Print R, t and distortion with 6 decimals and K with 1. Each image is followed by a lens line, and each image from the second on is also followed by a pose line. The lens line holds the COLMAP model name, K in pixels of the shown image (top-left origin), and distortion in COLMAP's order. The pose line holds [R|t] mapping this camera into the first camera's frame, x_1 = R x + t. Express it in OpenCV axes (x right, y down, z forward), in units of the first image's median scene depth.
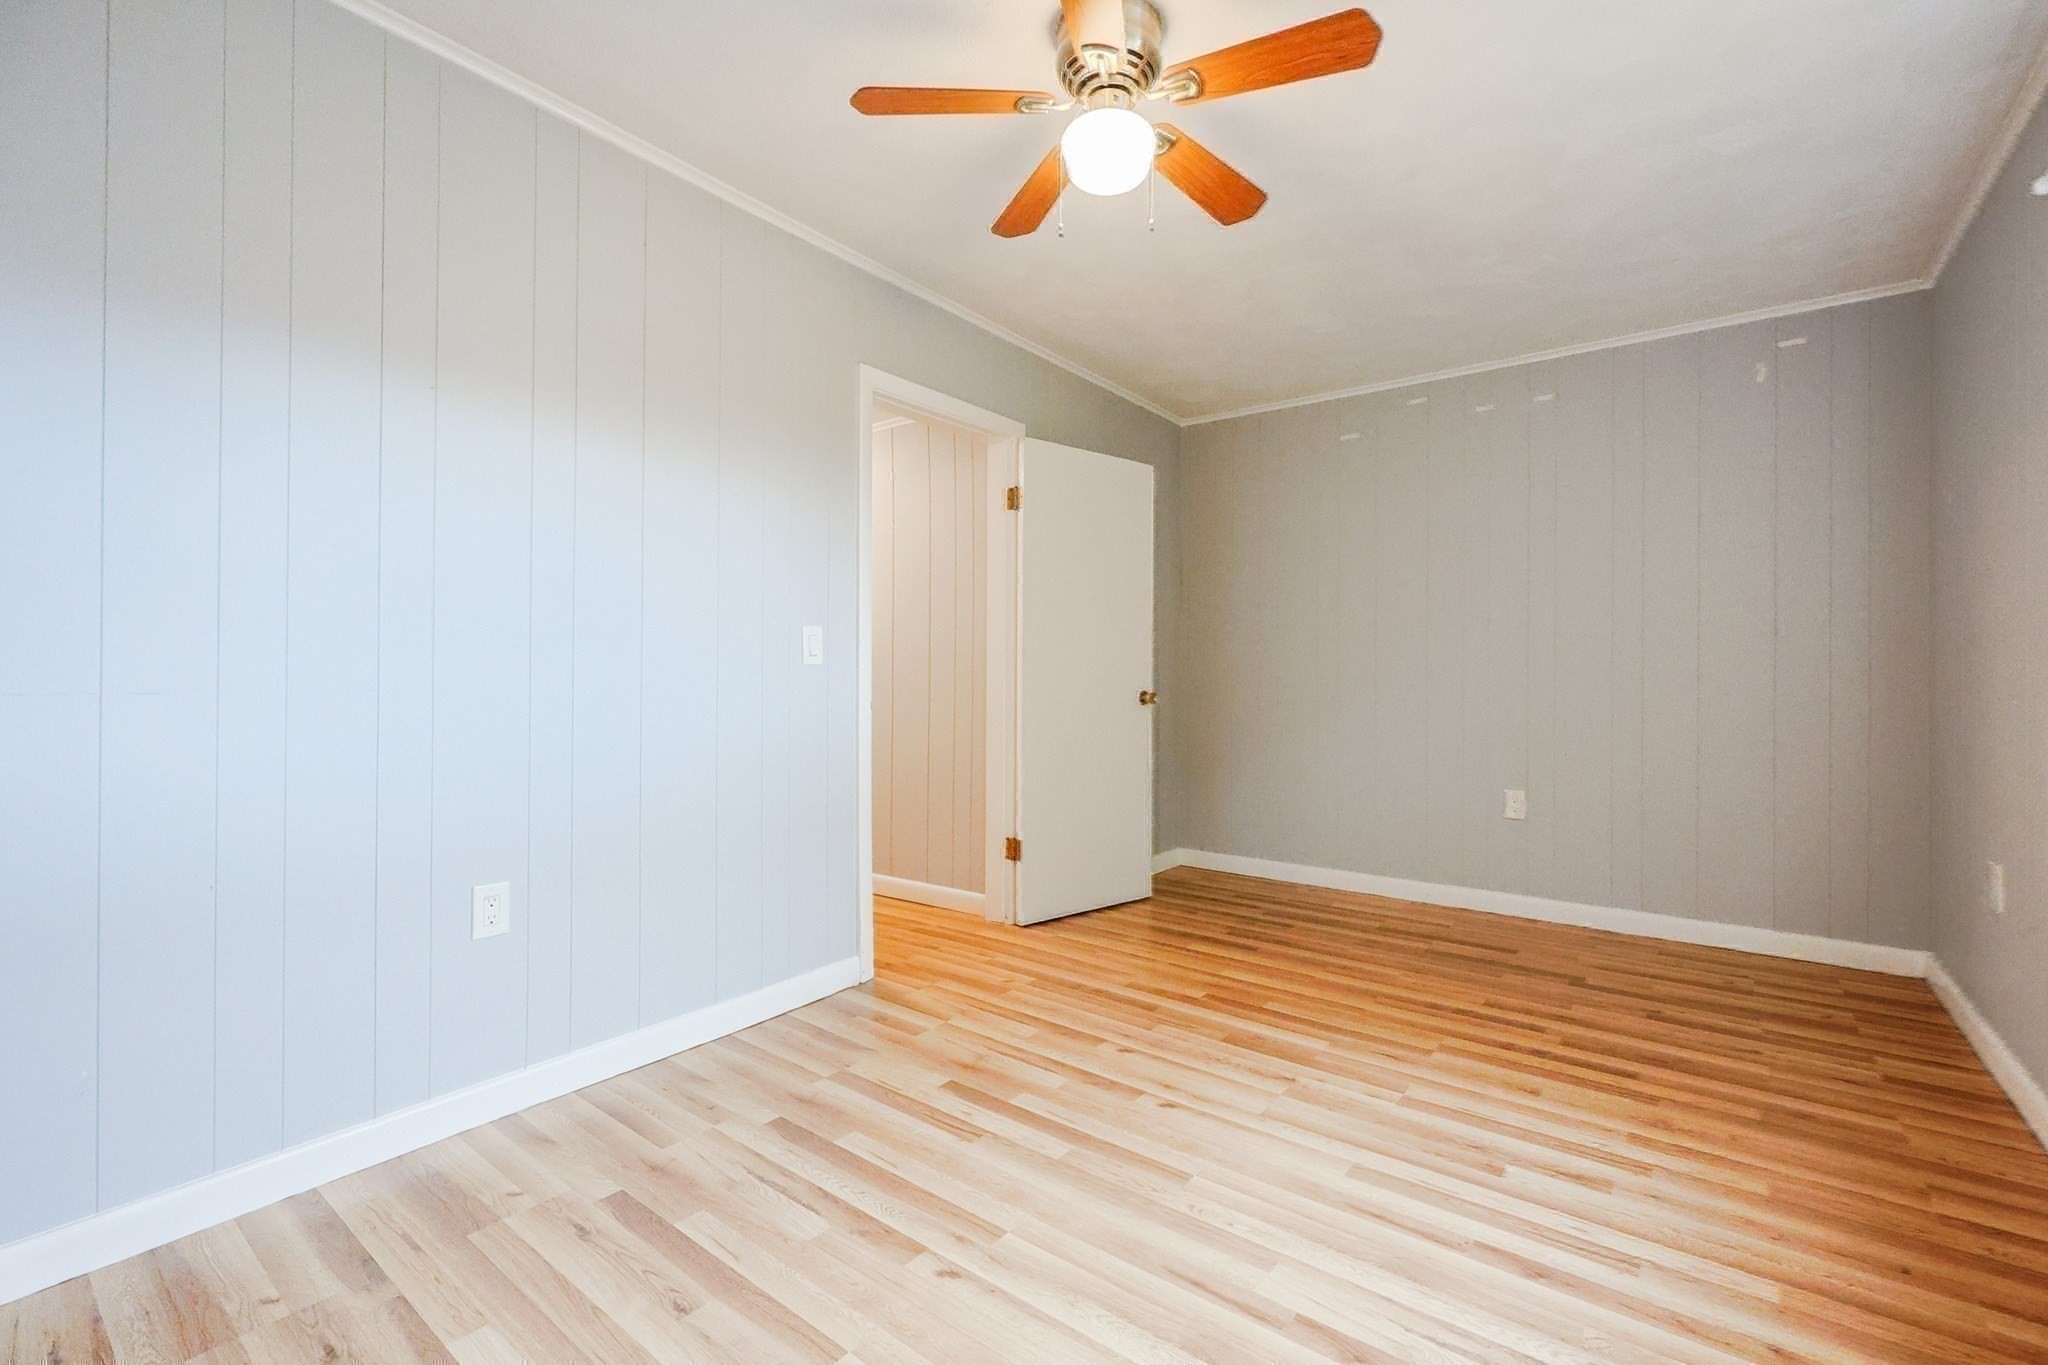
lens RADIAL K [[890.3, 0, 1039.7], [0, 890.3, 661.2], [0, 0, 1]] dist [0.000683, -0.001075]
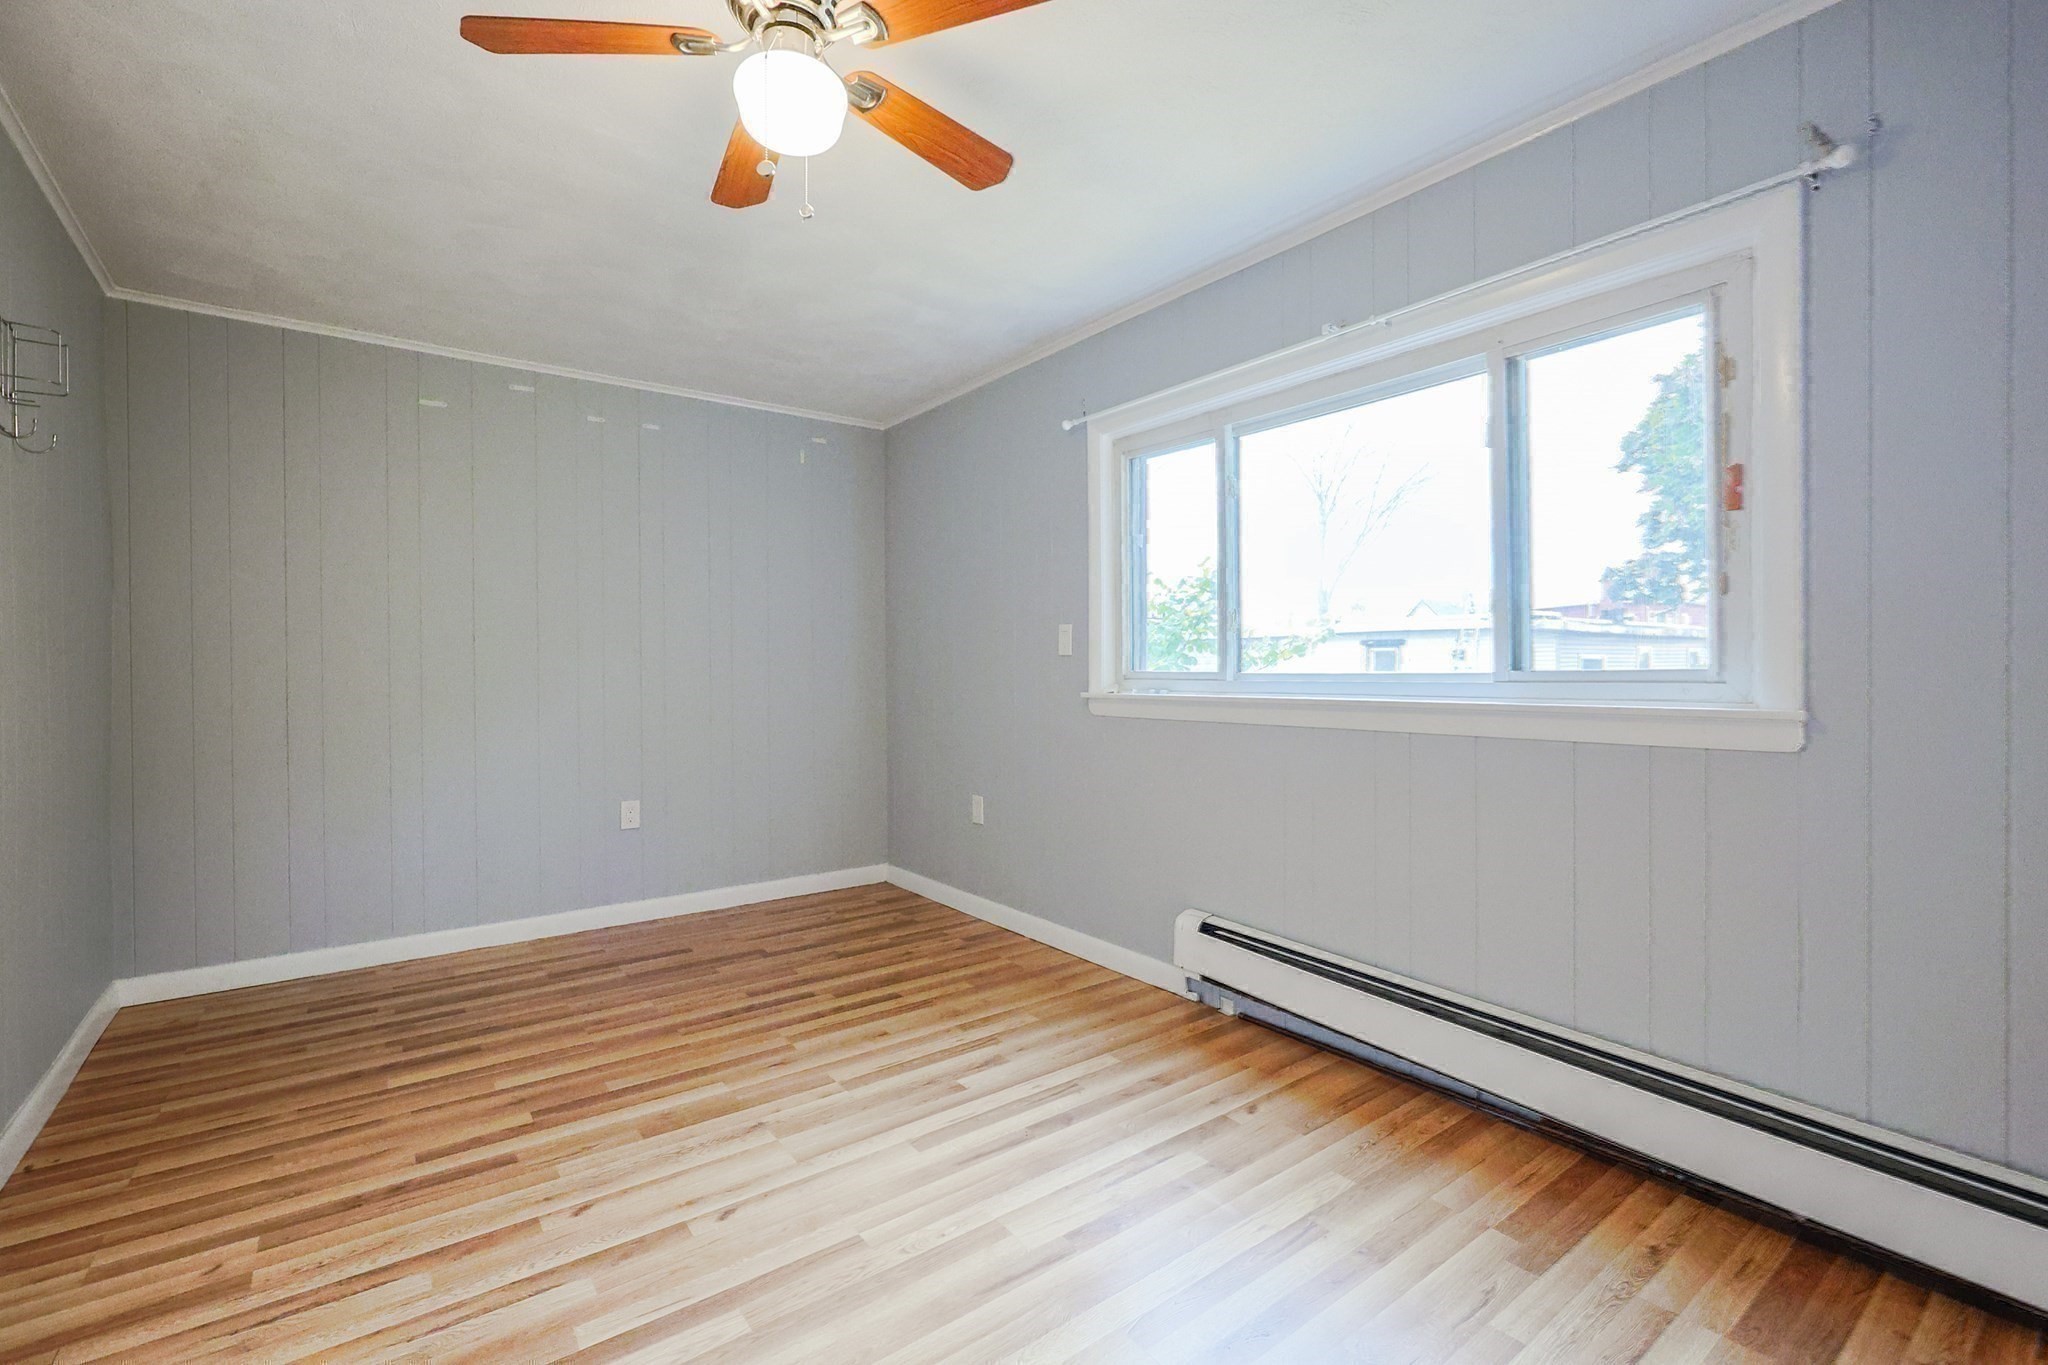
lens RADIAL K [[890.3, 0, 1041.4], [0, 890.3, 684.8], [0, 0, 1]] dist [0.000683, -0.001075]
pose [[0.260142, -0.024342, 0.965263, -0.480480], [-0.007305, 0.999604, 0.027177, -0.031950], [-0.965543, -0.014121, 0.259861, 0.392767]]
